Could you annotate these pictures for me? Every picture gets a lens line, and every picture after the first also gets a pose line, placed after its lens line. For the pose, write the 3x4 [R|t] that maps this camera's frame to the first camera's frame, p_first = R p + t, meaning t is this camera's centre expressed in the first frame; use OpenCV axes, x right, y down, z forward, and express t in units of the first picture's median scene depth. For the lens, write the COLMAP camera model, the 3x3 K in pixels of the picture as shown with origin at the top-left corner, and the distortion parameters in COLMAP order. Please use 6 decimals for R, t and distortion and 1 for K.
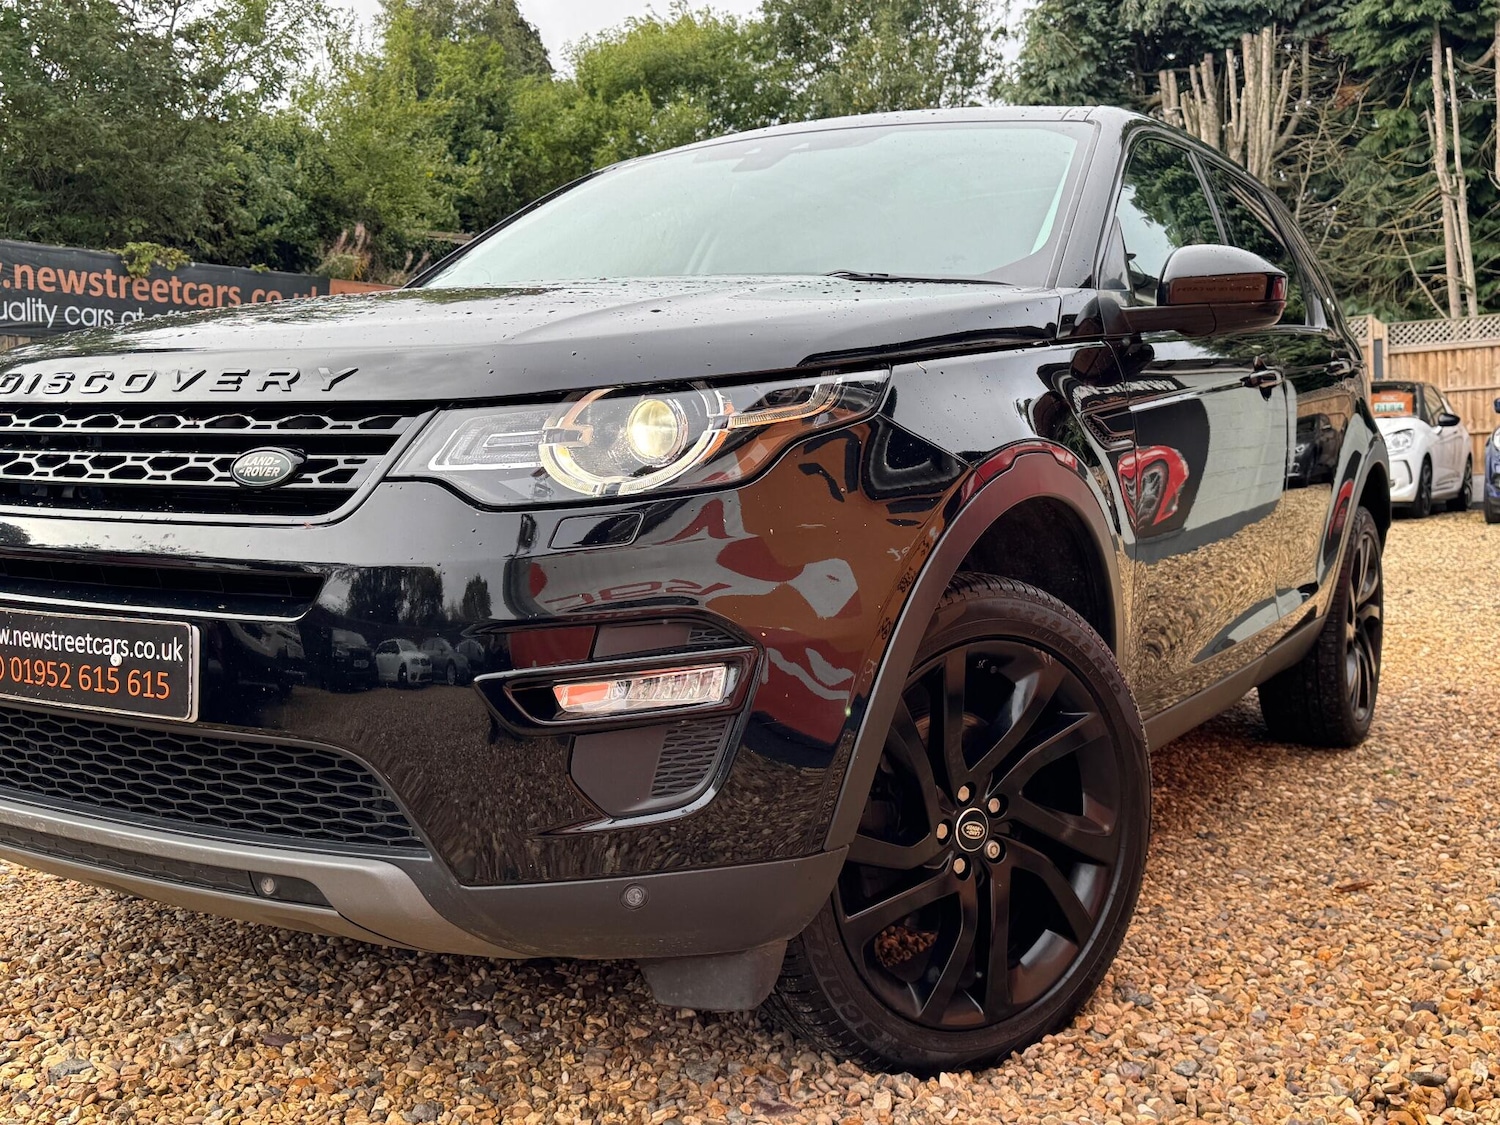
lens RADIAL K [[1587.7, 0, 777.0], [0, 1587.7, 584.5], [0, 0, 1]] dist [0.072303, -0.140406]
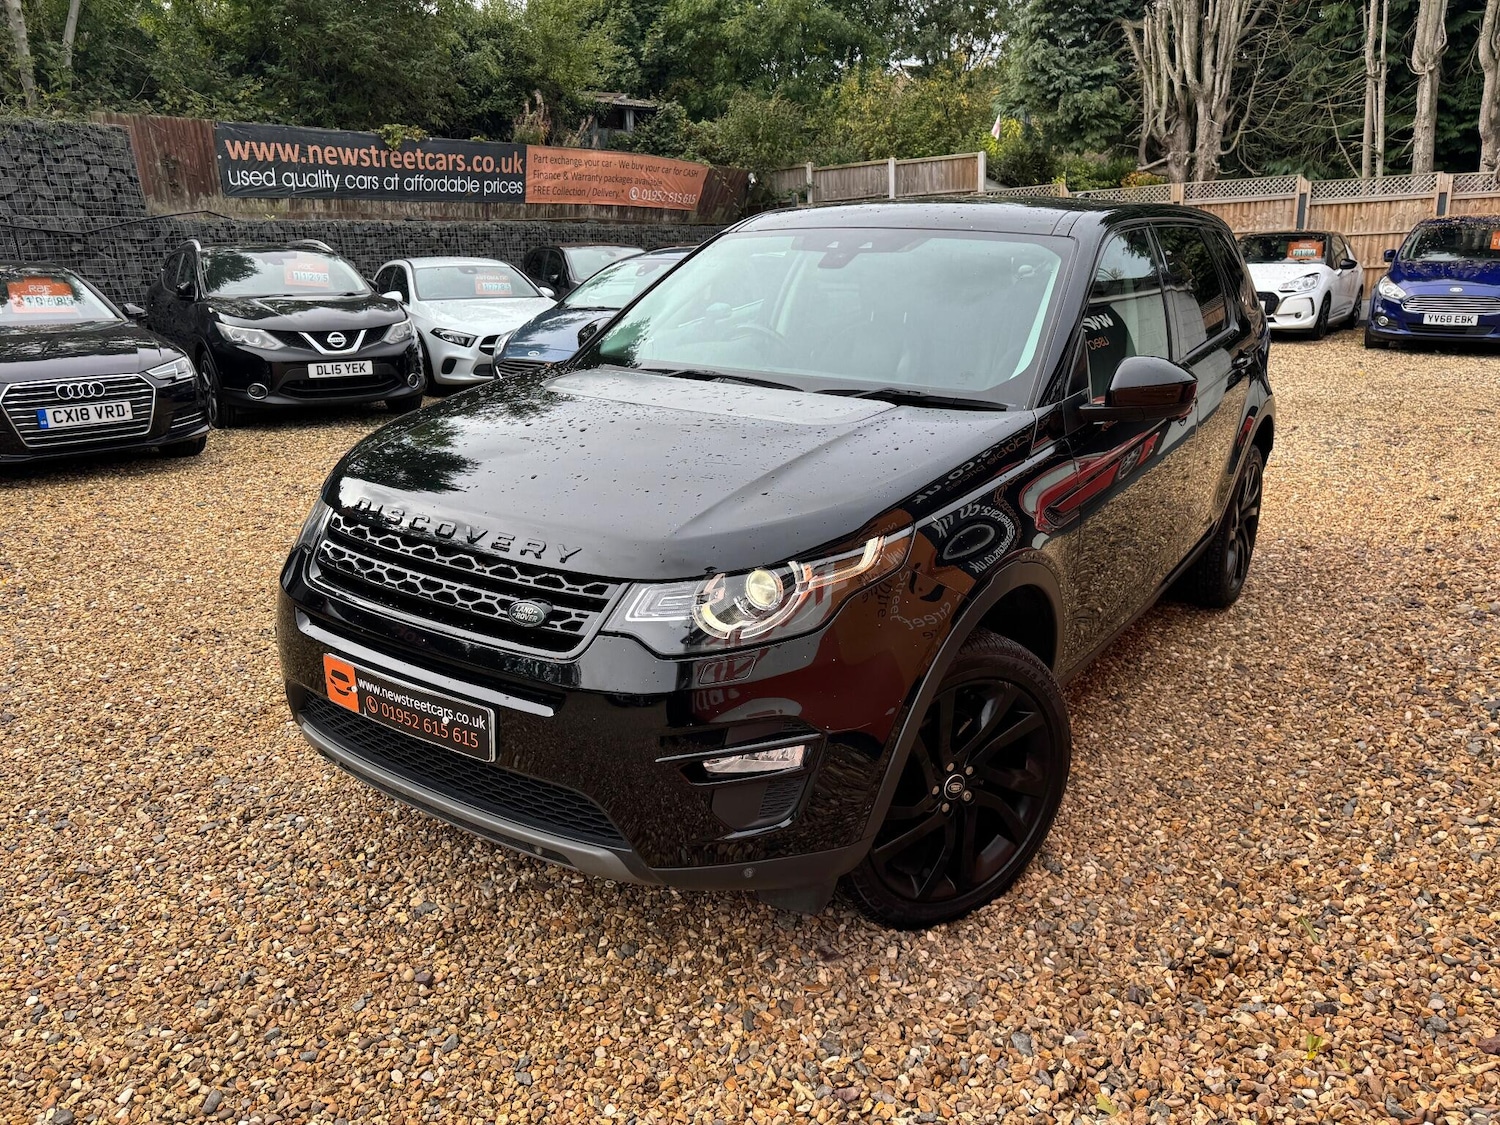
lens RADIAL K [[1116.7, 0, 769.3], [0, 1116.7, 580.8], [0, 0, 1]] dist [0.030400, -0.036941]
pose [[0.997633, 0.028858, -0.062408, -0.001545], [-0.013863, 0.973442, 0.228513, -0.291914], [0.067345, -0.227107, 0.971538, -0.072607]]
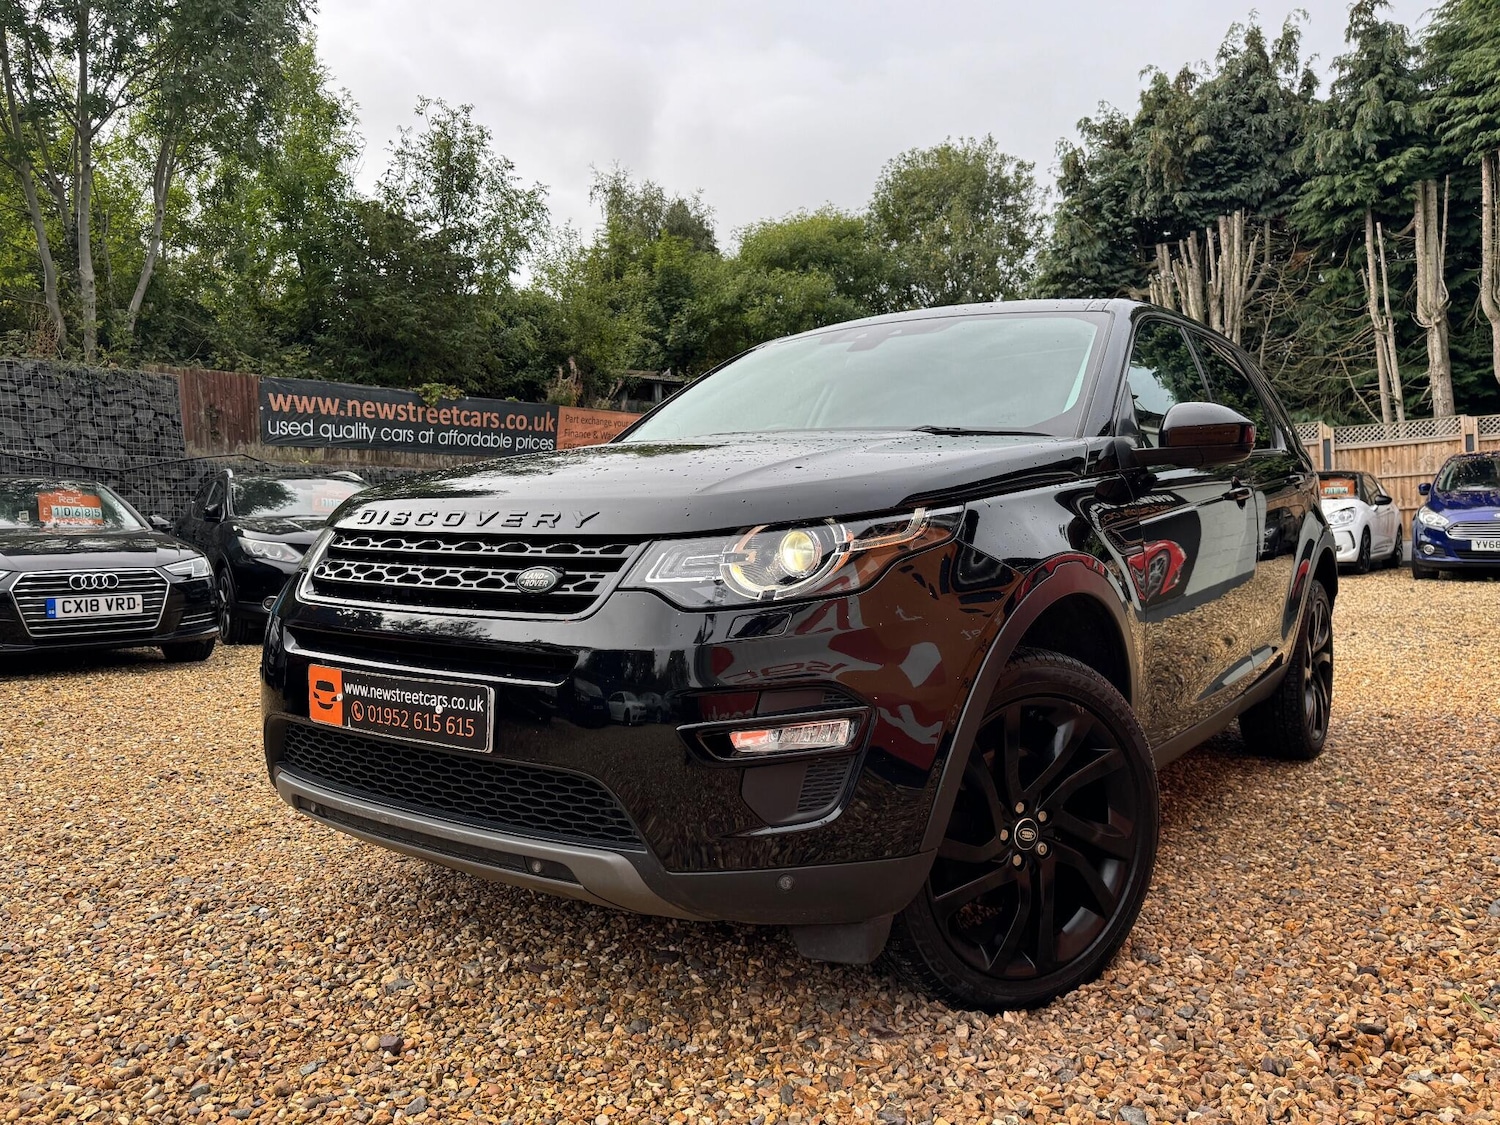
lens RADIAL K [[1160.7, 0, 759.1], [0, 1160.7, 566.9], [0, 0, 1]] dist [0.016426, -0.016608]
pose [[0.995352, 0.000404, -0.096304, -0.010756], [-0.004342, 0.999163, -0.040683, -0.033463], [0.096207, 0.040912, 0.994520, -0.037167]]
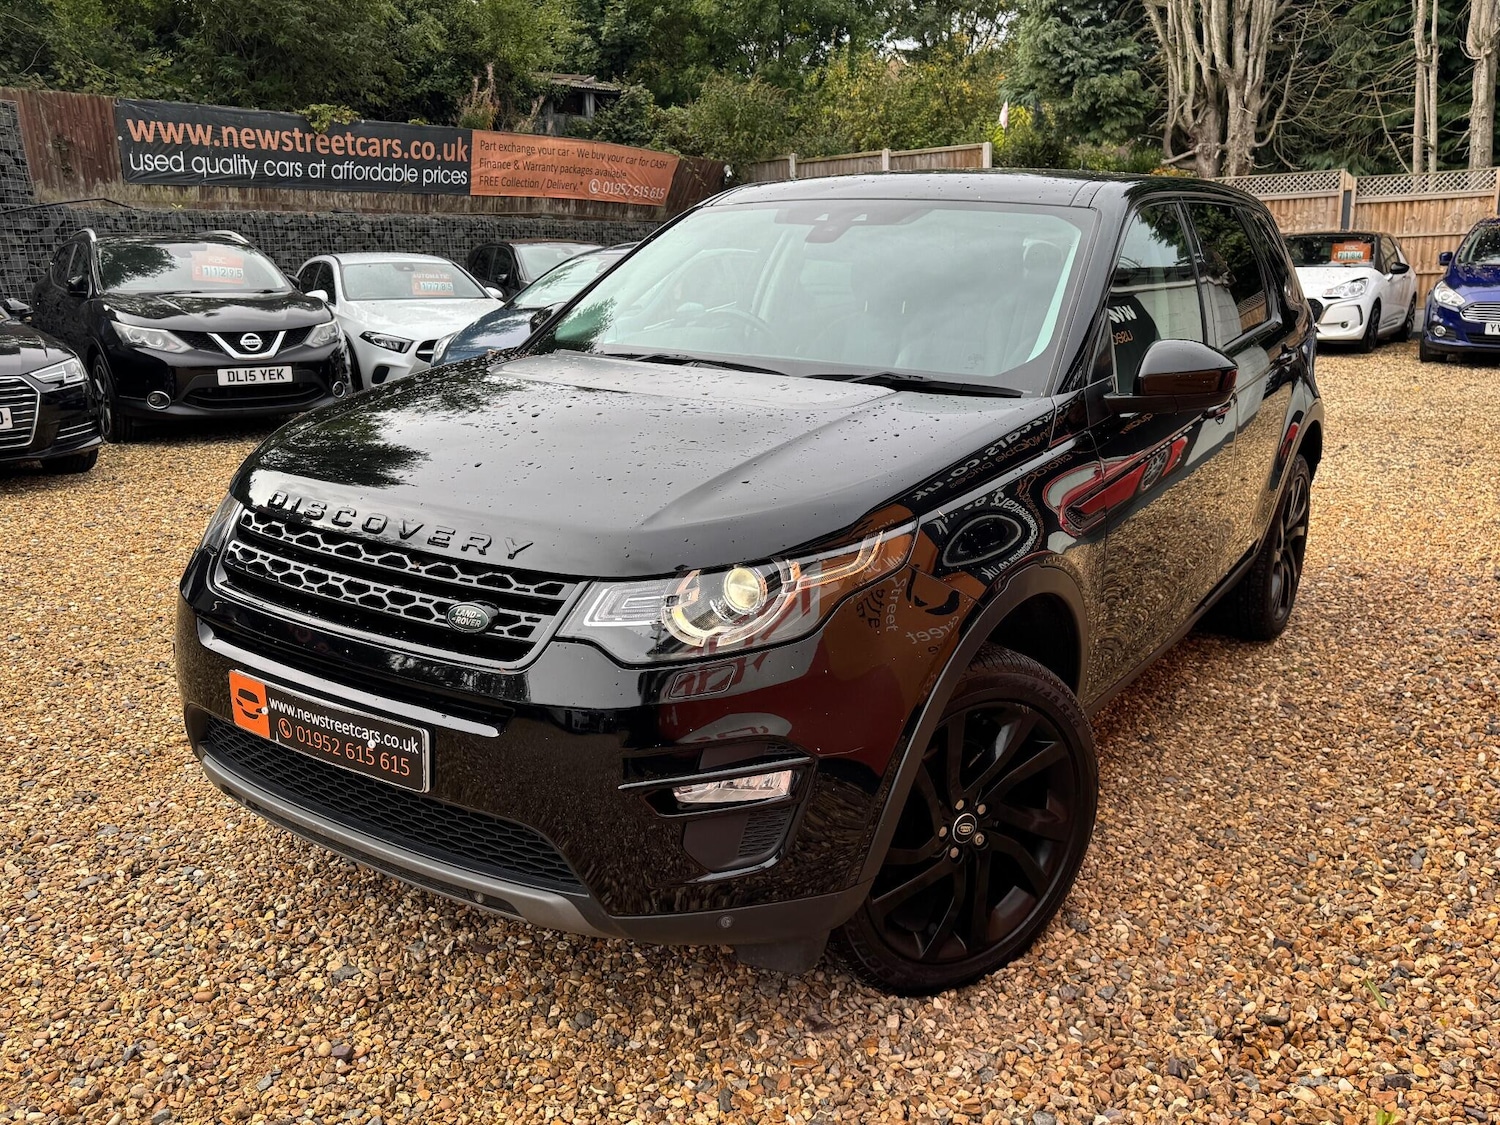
lens RADIAL K [[1278.5, 0, 768.2], [0, 1278.5, 585.7], [0, 0, 1]] dist [0.031832, -0.040803]
pose [[0.998521, 0.028182, -0.046502, -0.004146], [-0.018752, 0.981214, 0.192012, -0.253483], [0.051040, -0.190855, 0.980290, -0.070609]]
